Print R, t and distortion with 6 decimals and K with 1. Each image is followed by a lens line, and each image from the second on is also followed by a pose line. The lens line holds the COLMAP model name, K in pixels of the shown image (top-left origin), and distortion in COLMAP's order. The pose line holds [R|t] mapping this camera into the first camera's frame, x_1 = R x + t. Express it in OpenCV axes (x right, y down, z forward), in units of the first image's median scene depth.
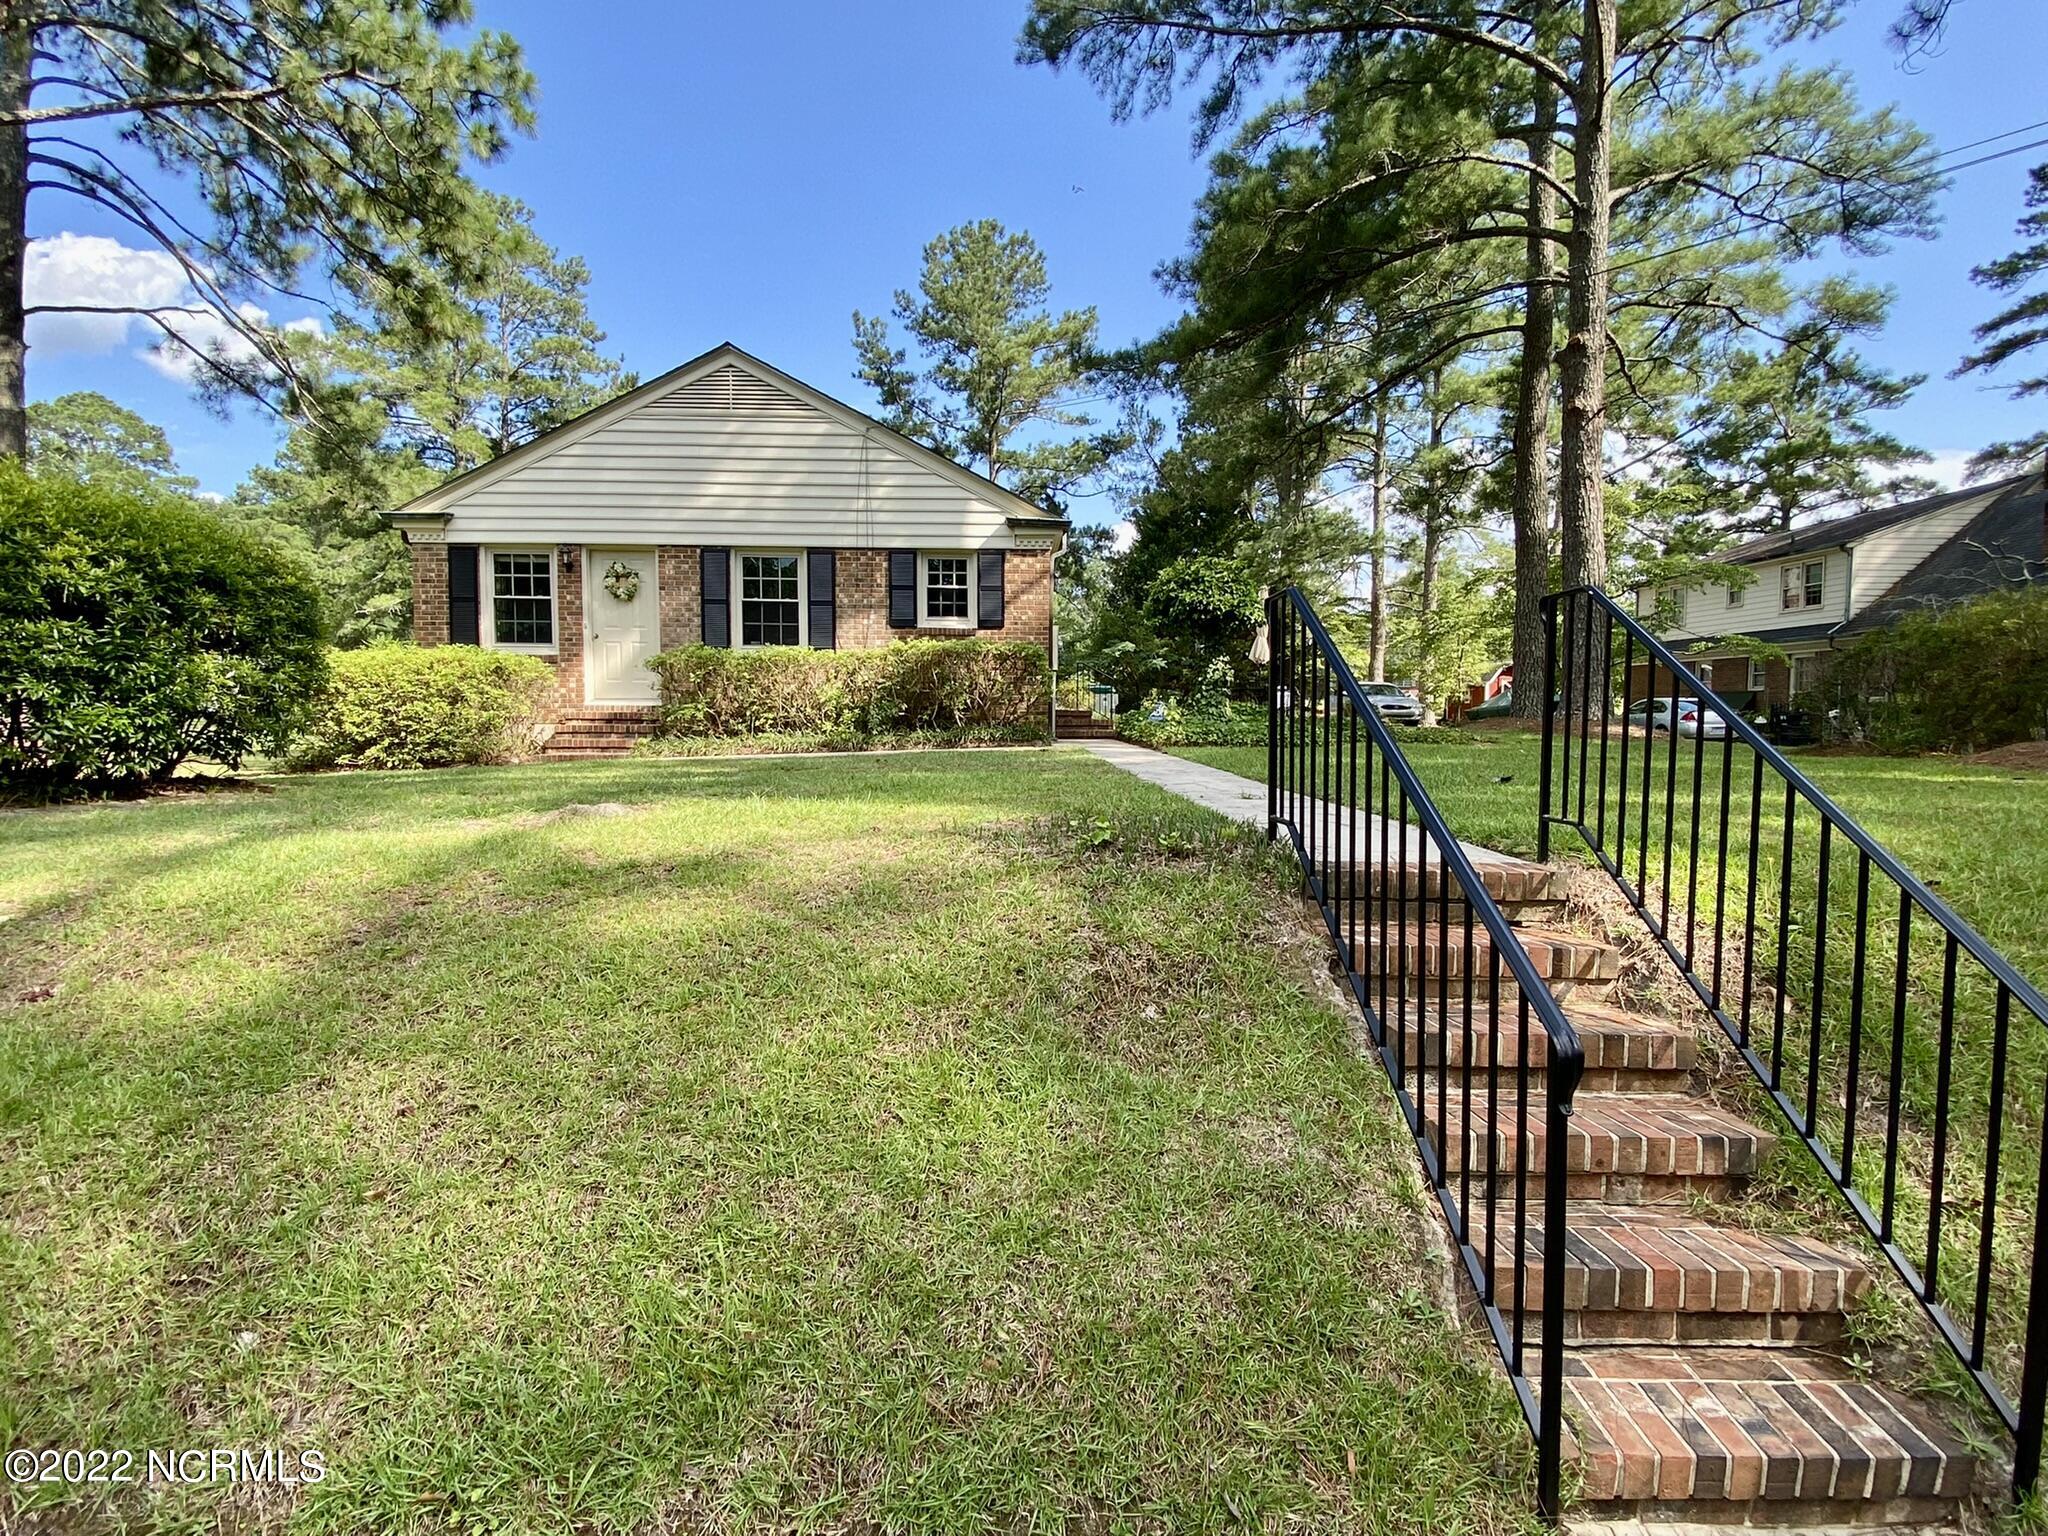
lens RADIAL K [[1029.9, 0, 1038.0], [0, 1029.9, 776.3], [0, 0, 1]] dist [0.039806, -0.041145]
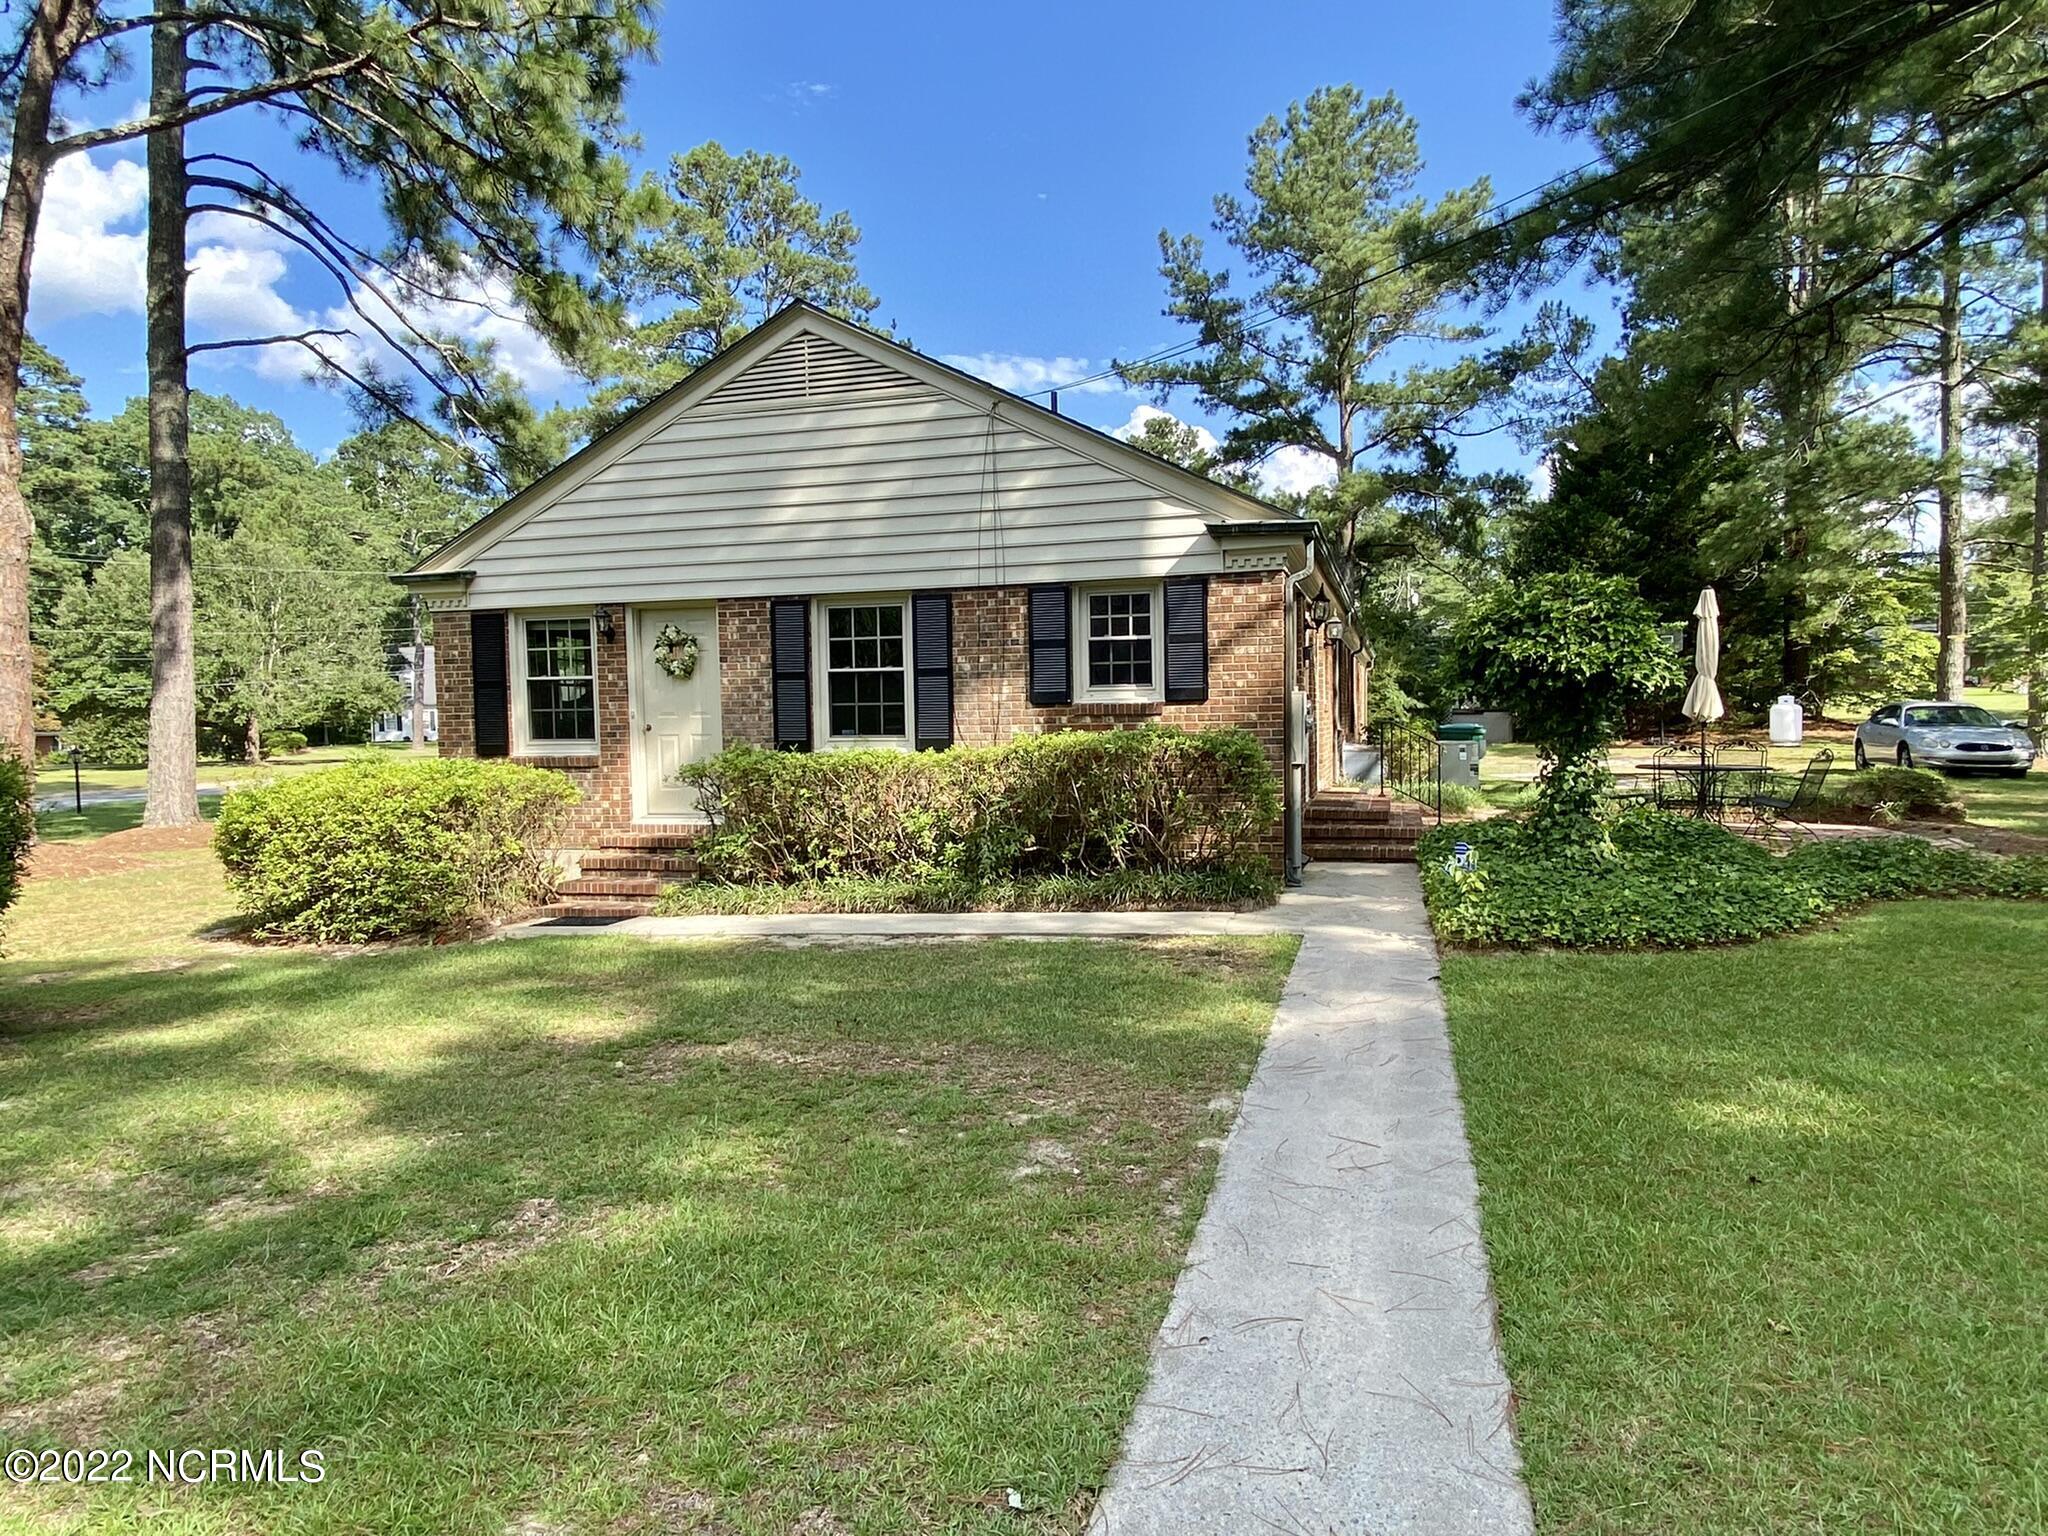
lens RADIAL K [[1233.1, 0, 1028.7], [0, 1233.1, 768.3], [0, 0, 1]] dist [0.080990, -0.103764]
pose [[0.947205, -0.007187, -0.320548, 0.102786], [0.002539, 0.999886, -0.014918, -0.093503], [0.320618, 0.013316, 0.947115, 0.266921]]
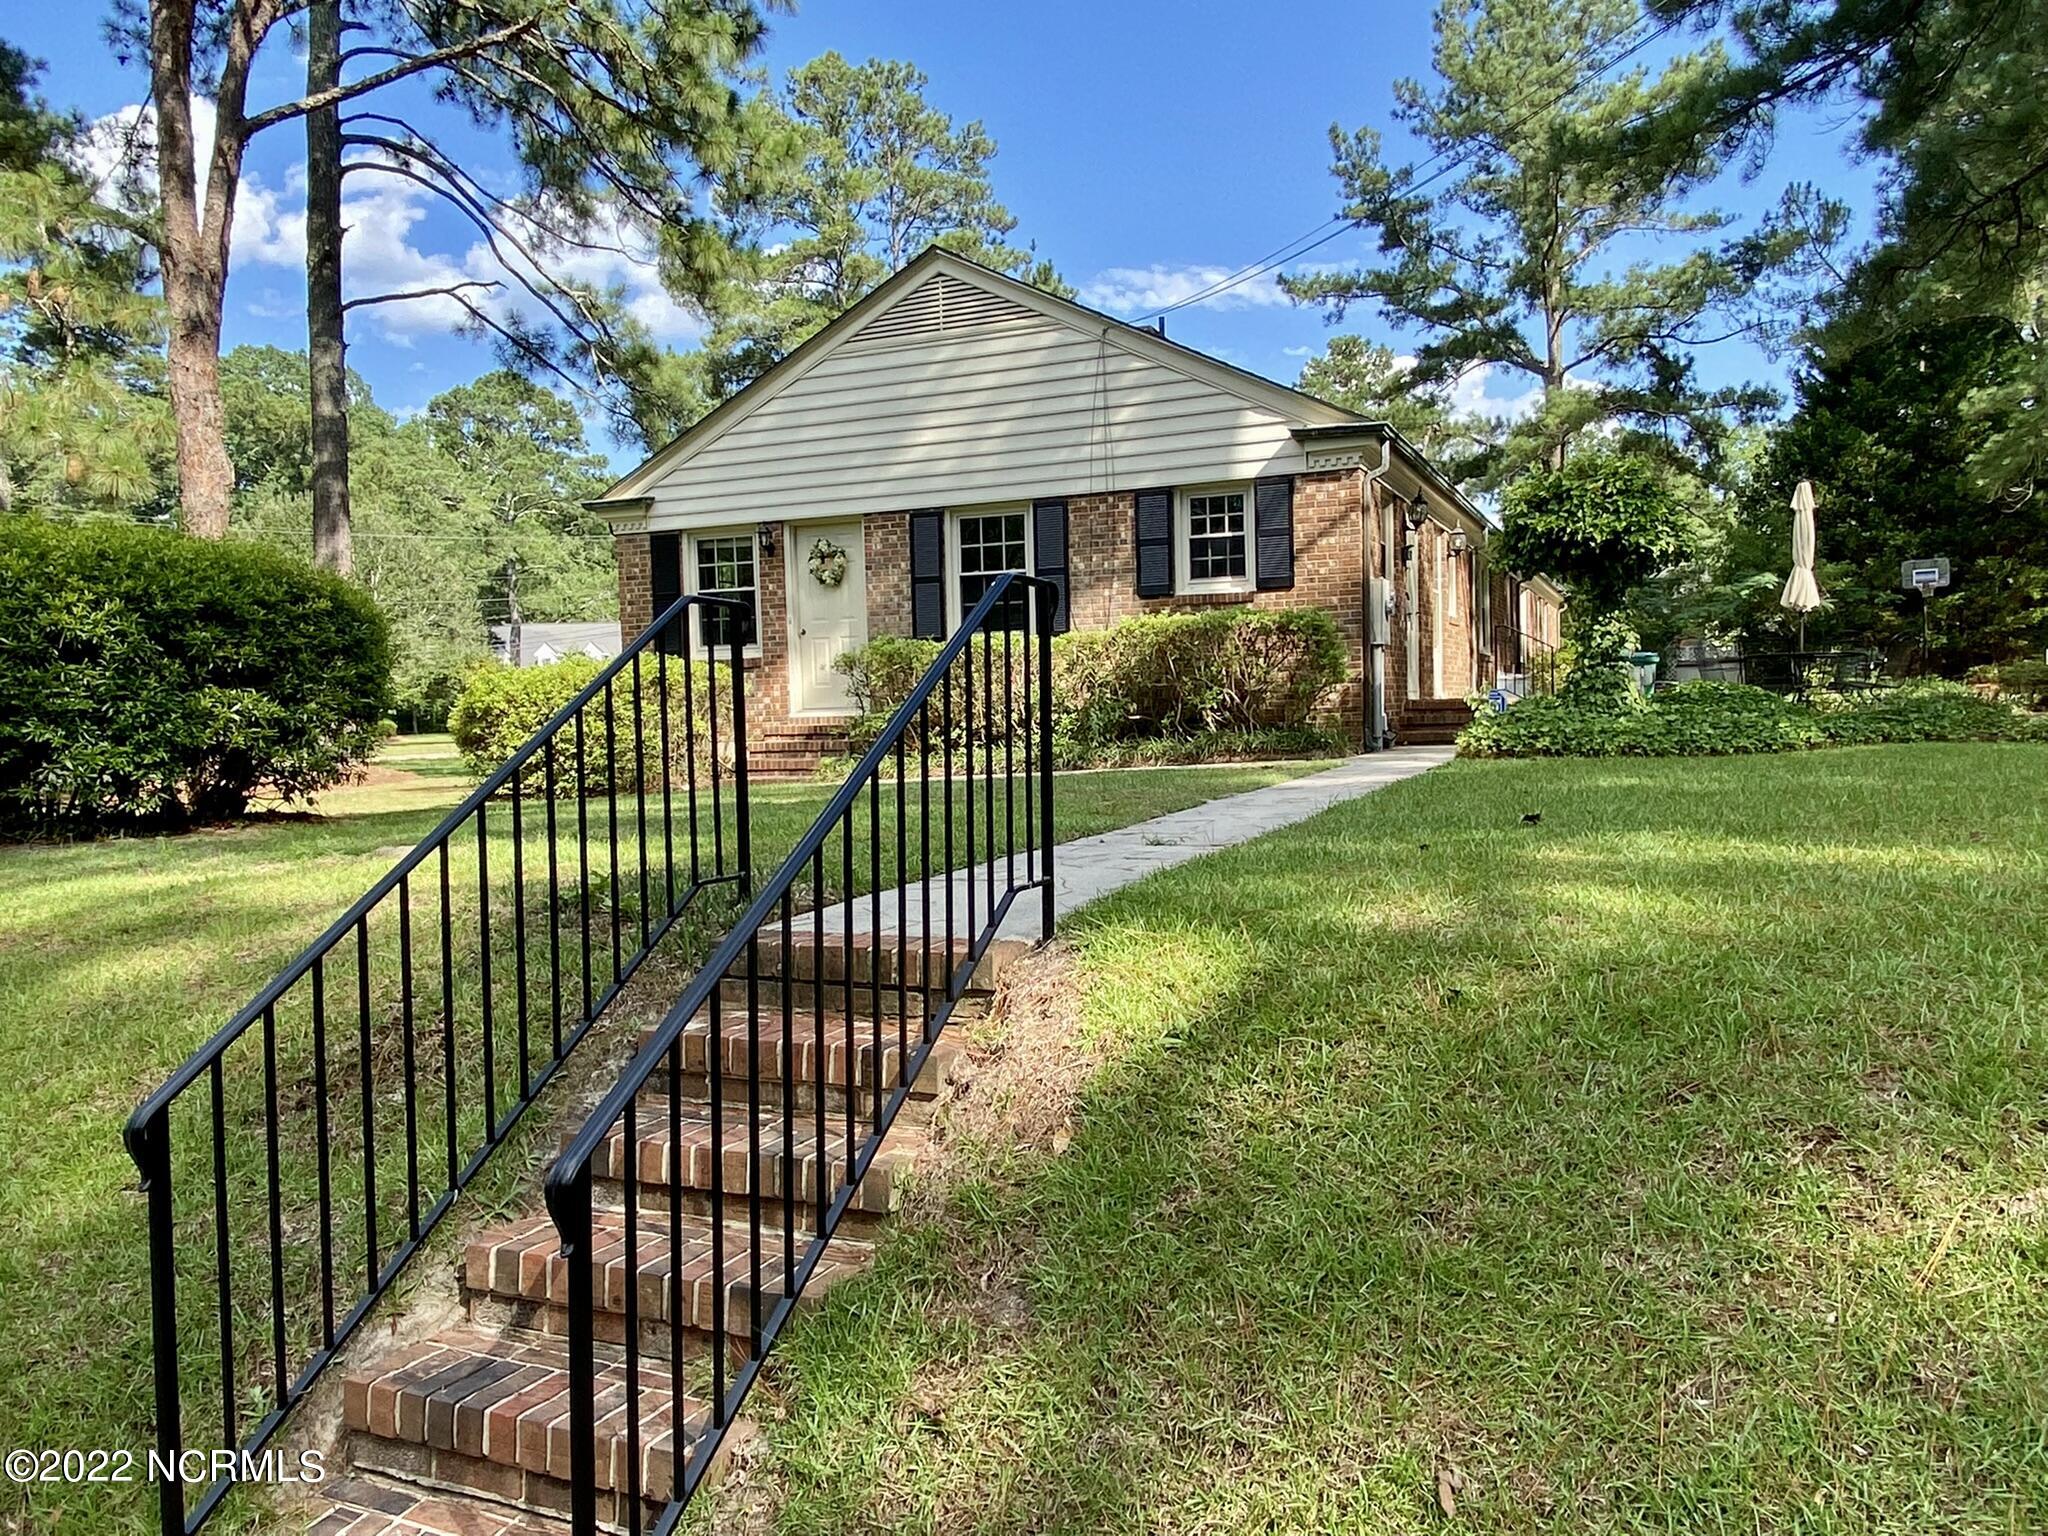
lens RADIAL K [[1501.1, 0, 1028.4], [0, 1501.1, 769.4], [0, 0, 1]] dist [0.089658, -0.118382]
pose [[0.904101, -0.012874, -0.427125, 0.237929], [0.005698, 0.999820, -0.018076, -0.004752], [0.427281, 0.013909, 0.904012, 0.009541]]
